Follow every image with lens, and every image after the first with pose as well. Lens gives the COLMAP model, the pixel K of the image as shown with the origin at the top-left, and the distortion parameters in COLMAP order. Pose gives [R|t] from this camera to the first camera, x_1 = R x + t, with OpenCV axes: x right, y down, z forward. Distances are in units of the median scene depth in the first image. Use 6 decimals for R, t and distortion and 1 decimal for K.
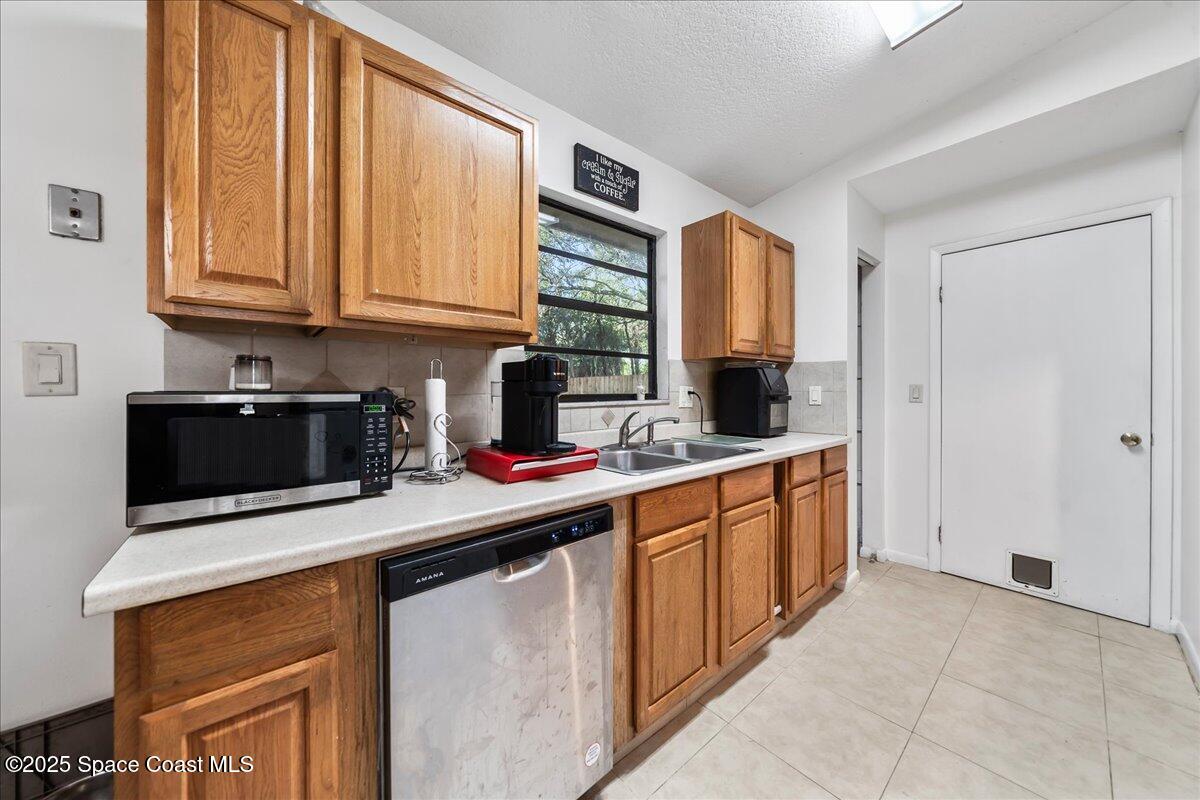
lens RADIAL K [[403.8, 0, 586.9], [0, 403.8, 392.5], [0, 0, 1]] dist [-0.000928, -0.000013]
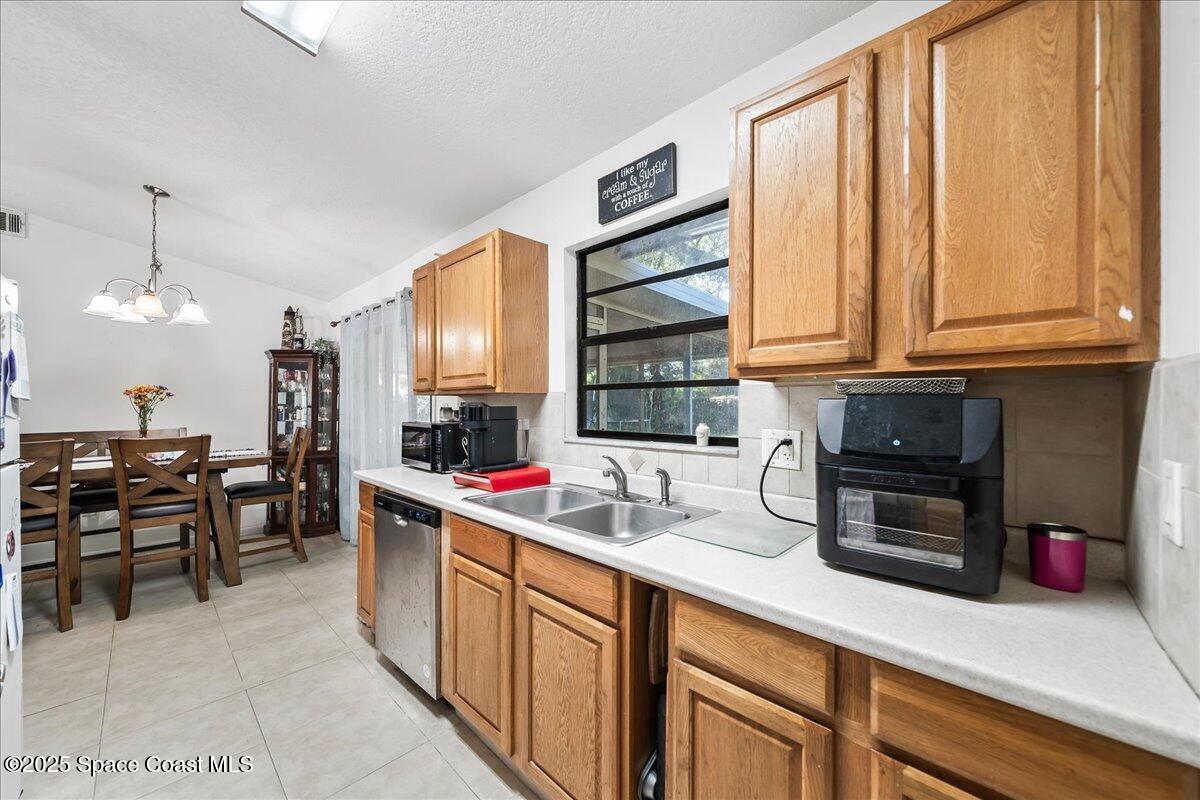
lens RADIAL K [[428.3, 0, 590.4], [0, 428.3, 402.7], [0, 0, 1]] dist [-0.003643, 0.000037]
pose [[0.129087, -0.001316, -0.991632, 0.911995], [-0.008327, 0.999962, -0.002411, -0.056808], [0.991598, 0.008569, 0.129071, 0.756337]]
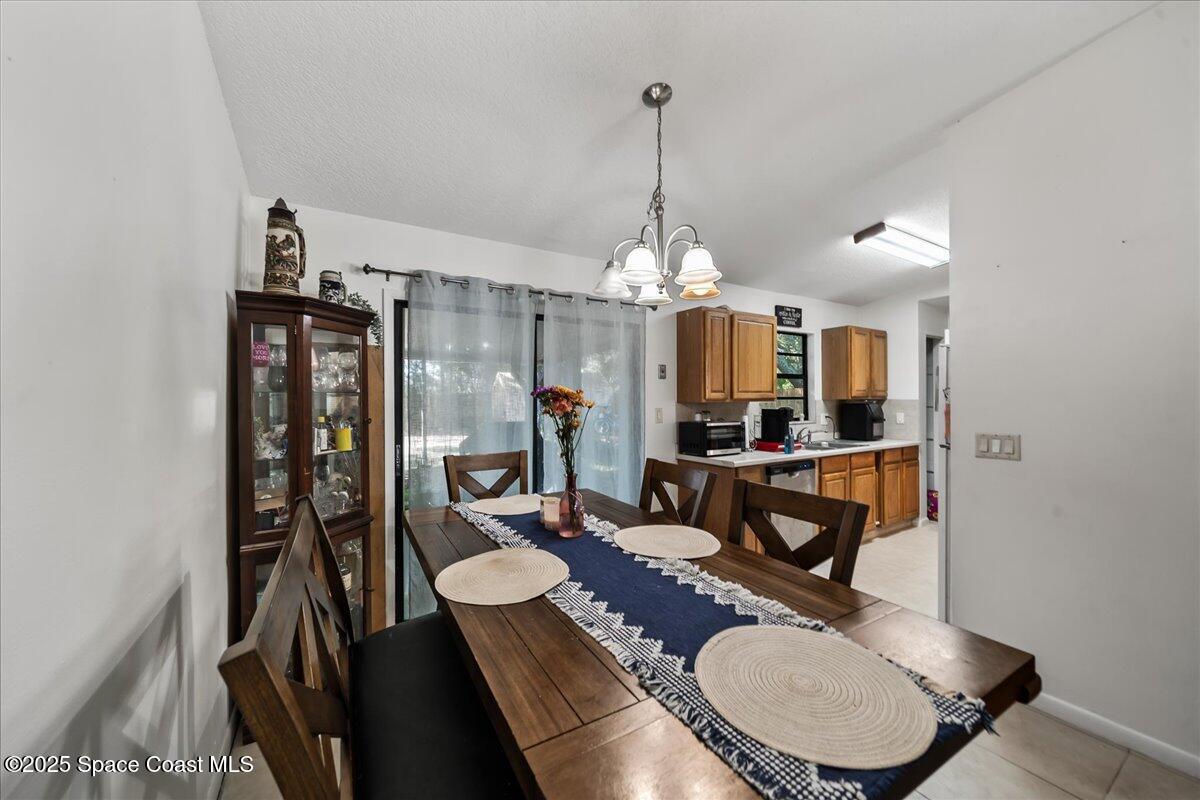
lens RADIAL K [[428.3, 0, 594.2], [0, 428.3, 398.7], [0, 0, 1]] dist [-0.003643, 0.000037]
pose [[0.988686, -0.001958, -0.149984, -0.588981], [0.000632, 0.999960, -0.008888, -0.076961], [0.149996, 0.008693, 0.988648, -1.293803]]
